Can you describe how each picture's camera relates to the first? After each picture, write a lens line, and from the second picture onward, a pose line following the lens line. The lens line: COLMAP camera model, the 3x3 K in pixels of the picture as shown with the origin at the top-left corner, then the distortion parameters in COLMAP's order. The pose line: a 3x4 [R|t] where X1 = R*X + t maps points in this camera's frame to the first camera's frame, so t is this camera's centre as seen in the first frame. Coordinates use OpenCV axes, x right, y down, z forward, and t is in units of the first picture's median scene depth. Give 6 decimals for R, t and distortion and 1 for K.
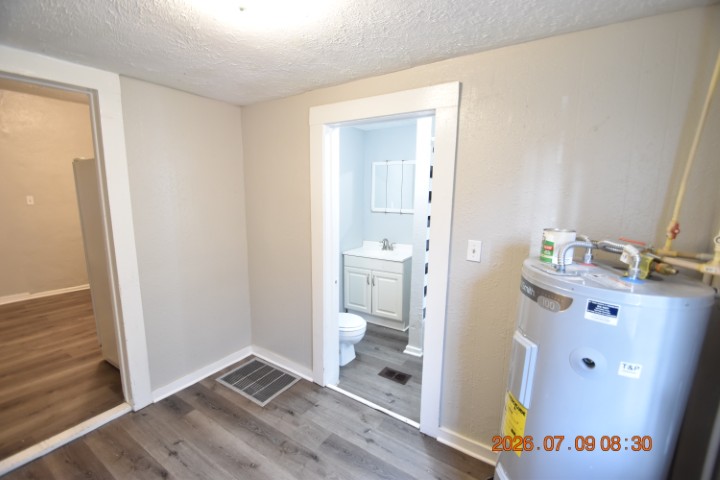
lens RADIAL K [[313.8, 0, 364.2], [0, 313.8, 244.0], [0, 0, 1]] dist [0.005442, -0.012190]
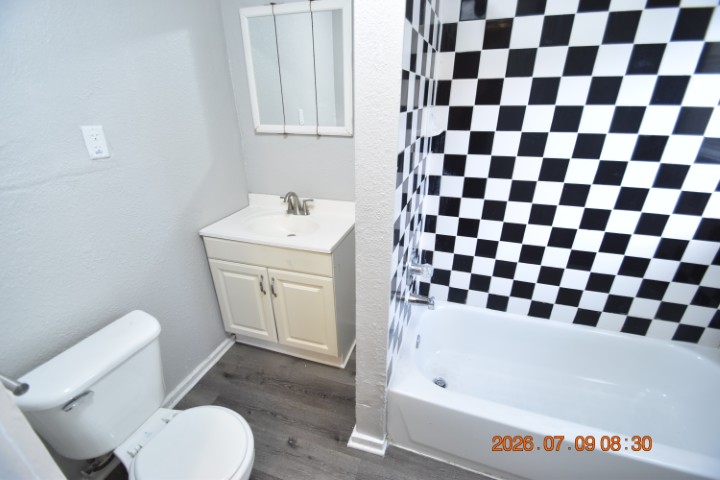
lens RADIAL K [[313.8, 0, 358.0], [0, 313.8, 245.8], [0, 0, 1]] dist [0.005442, -0.012190]
pose [[0.973934, -0.112270, 0.197098, 0.068278], [0.054950, 0.959816, 0.275197, -0.069665], [-0.220074, -0.257193, 0.940967, 0.534949]]
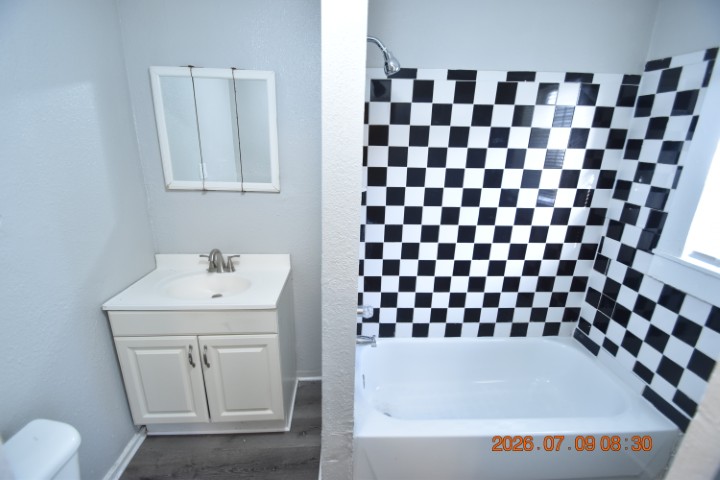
lens RADIAL K [[313.8, 0, 357.0], [0, 313.8, 244.9], [0, 0, 1]] dist [0.005442, -0.012190]
pose [[0.823227, -0.155325, 0.546051, -0.010374], [0.079134, 0.983850, 0.160555, -0.086144], [-0.562170, -0.088962, 0.822223, 0.544236]]
